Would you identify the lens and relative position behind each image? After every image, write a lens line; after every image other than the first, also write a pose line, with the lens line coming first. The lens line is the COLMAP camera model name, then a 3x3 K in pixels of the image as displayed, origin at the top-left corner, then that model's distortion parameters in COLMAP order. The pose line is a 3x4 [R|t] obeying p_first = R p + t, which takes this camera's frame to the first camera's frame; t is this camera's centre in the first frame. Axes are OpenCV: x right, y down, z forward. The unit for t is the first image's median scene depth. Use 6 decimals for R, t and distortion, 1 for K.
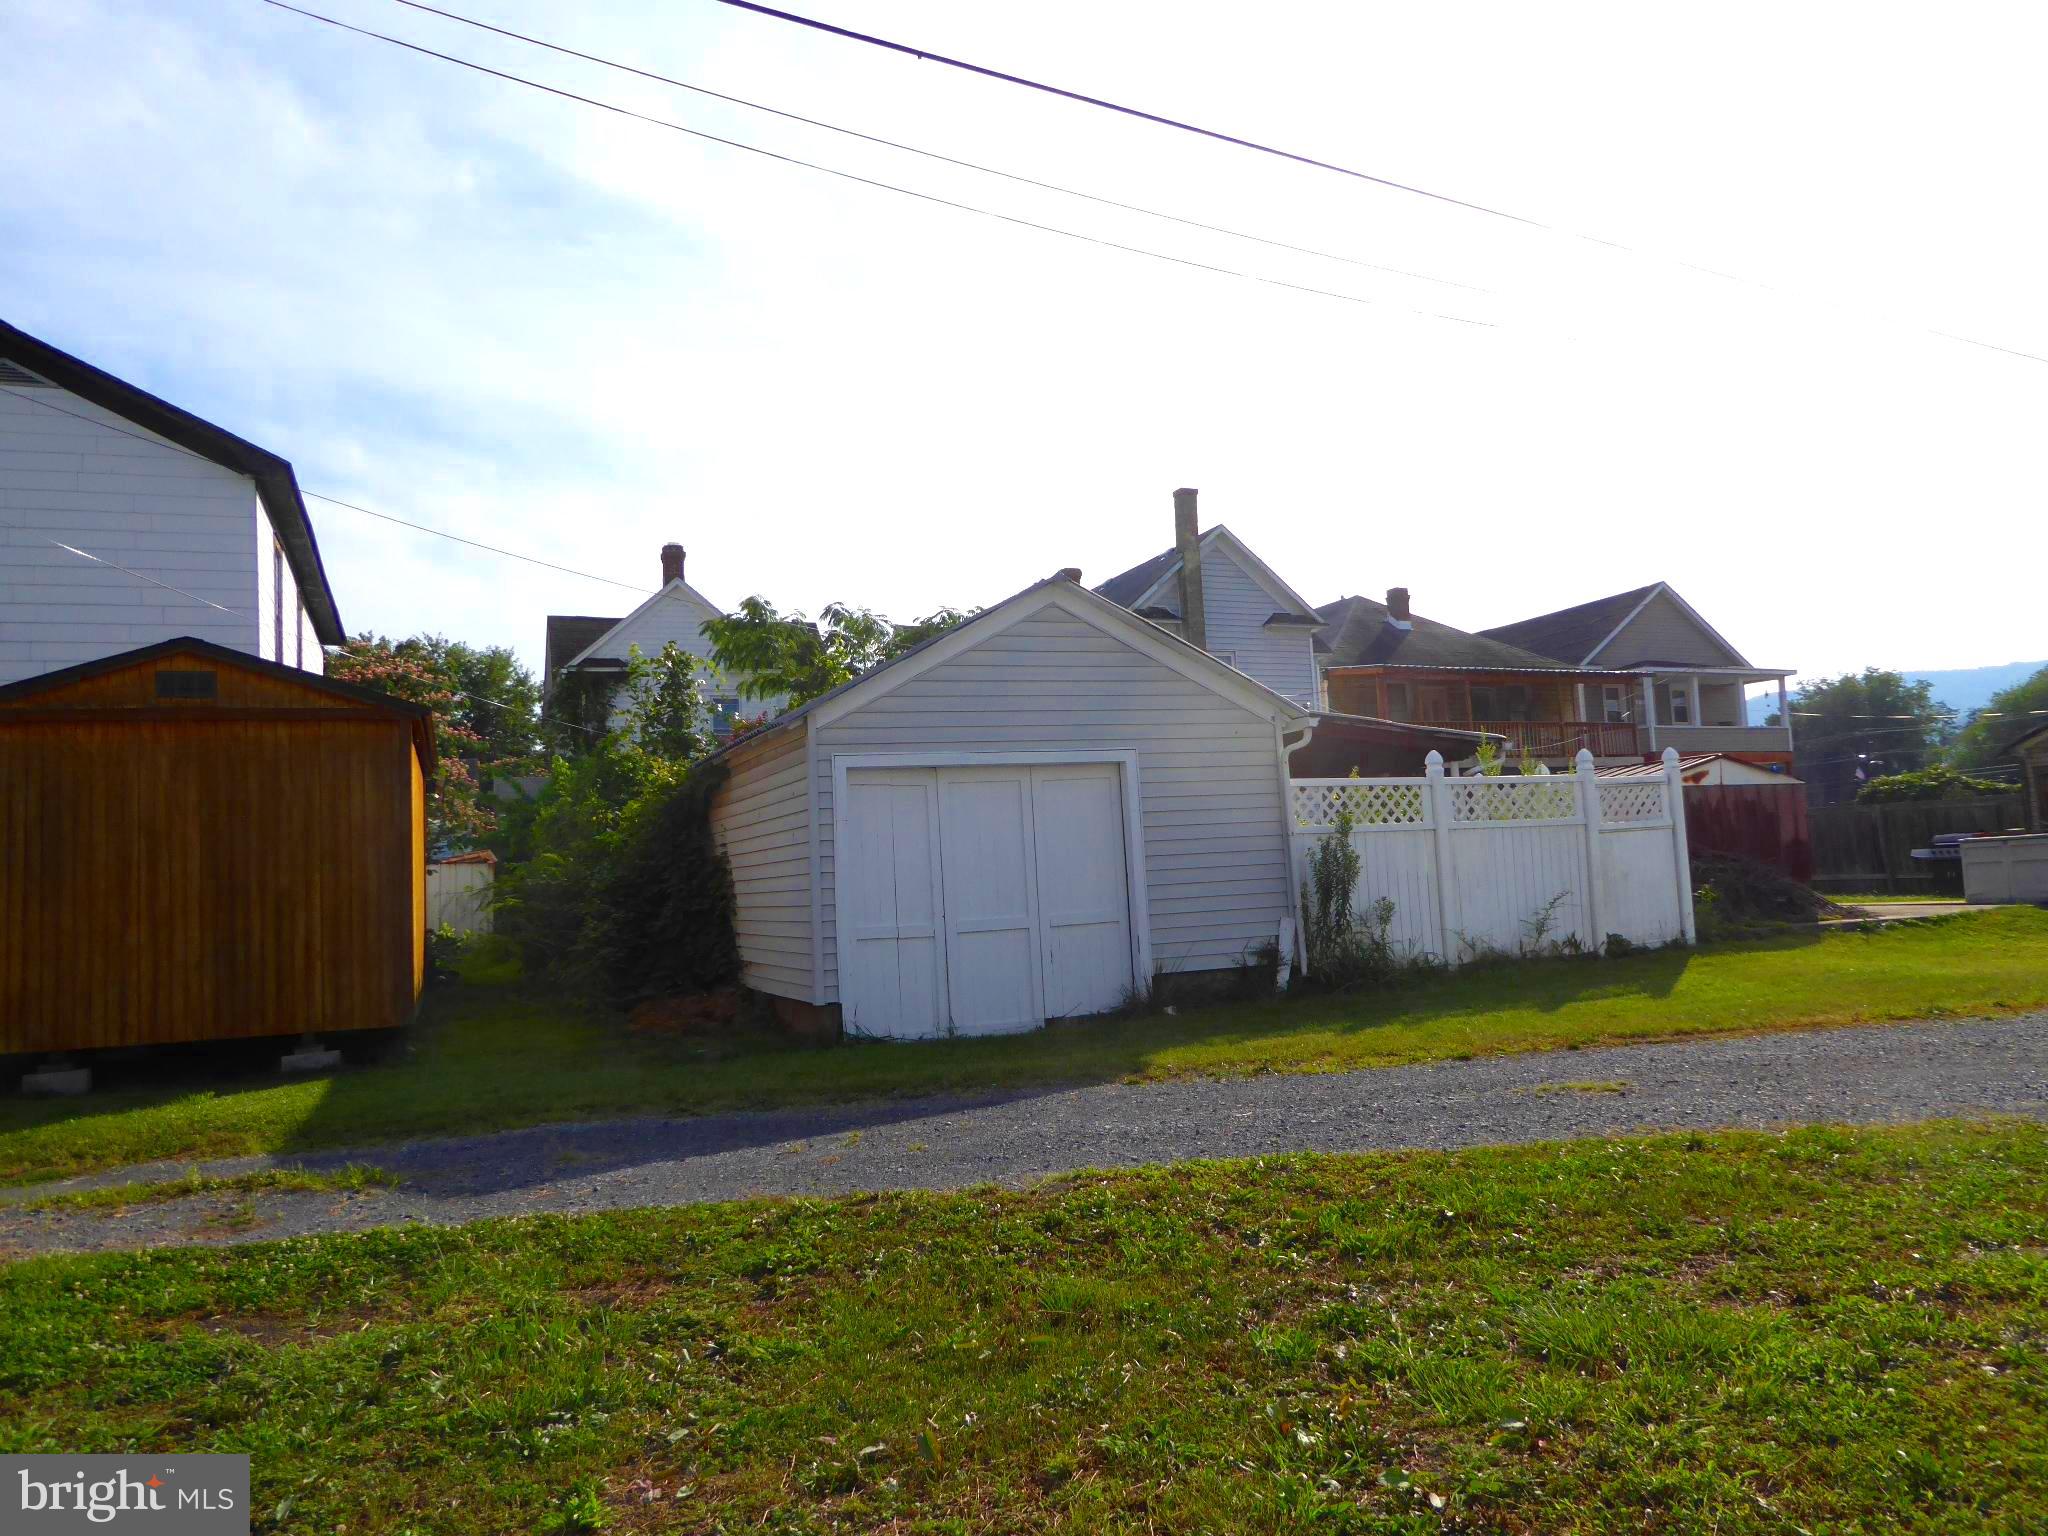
lens RADIAL K [[1474.9, 0, 1024.5], [0, 1474.9, 770.6], [0, 0, 1]] dist [-0.029079, 0.022172]
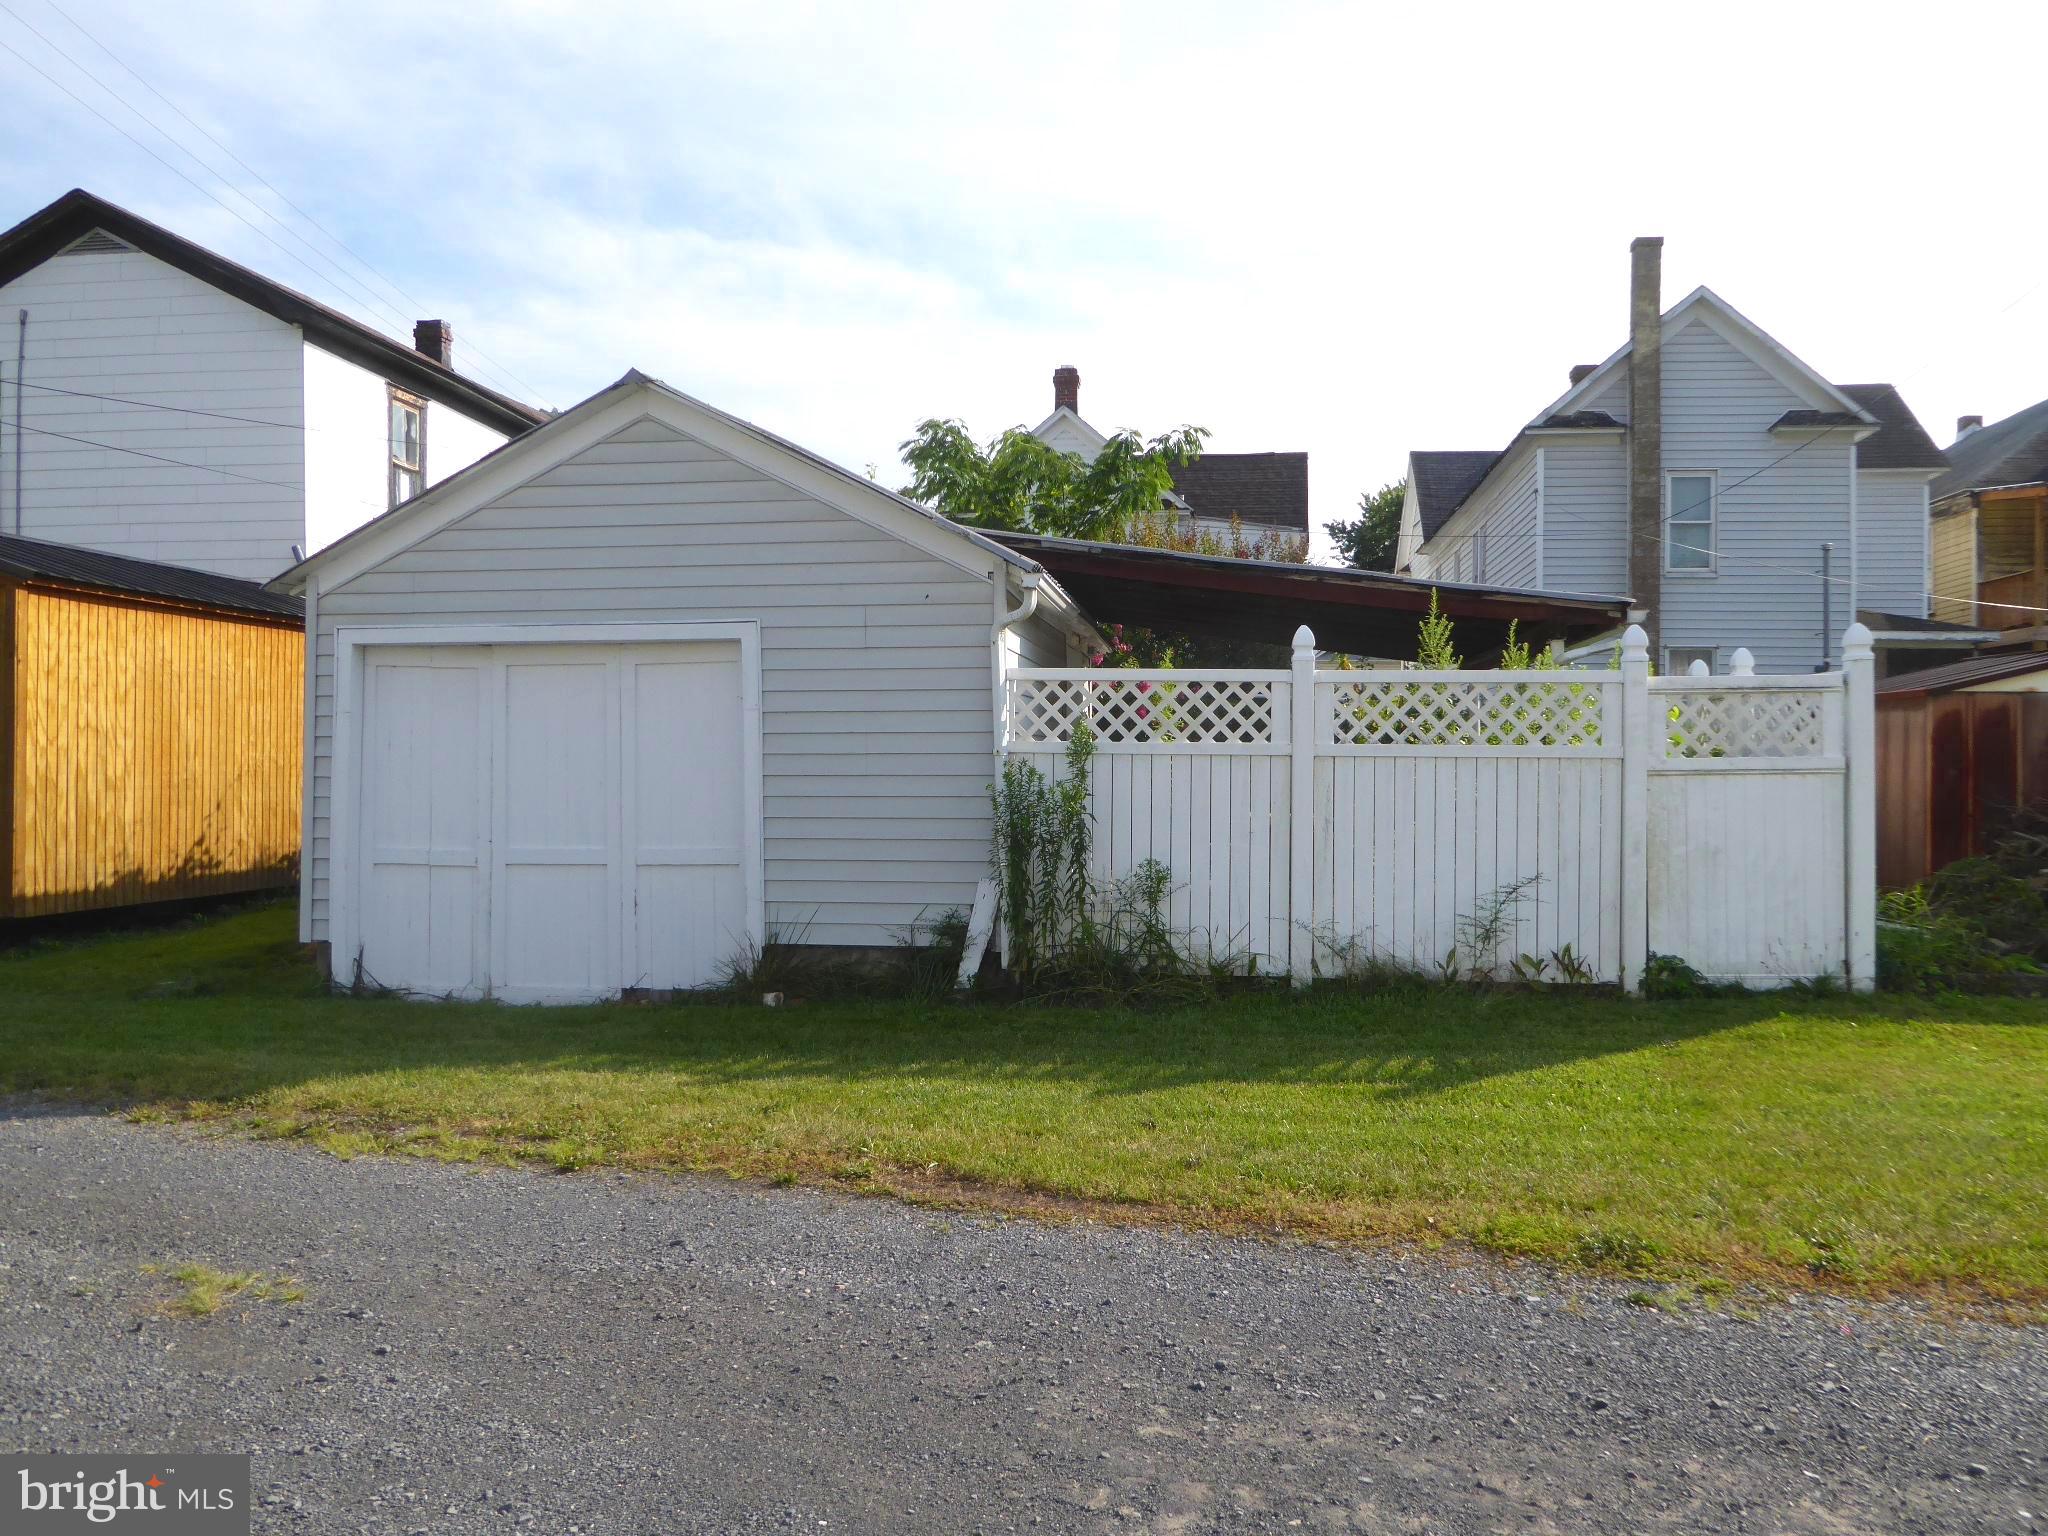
lens RADIAL K [[1606.0, 0, 1021.5], [0, 1606.0, 763.4], [0, 0, 1]] dist [-0.000890, 0.004156]
pose [[0.866359, 0.052263, -0.496679, 0.517723], [-0.009537, 0.996059, 0.088175, -0.014790], [0.499330, -0.071655, 0.863444, 0.370483]]
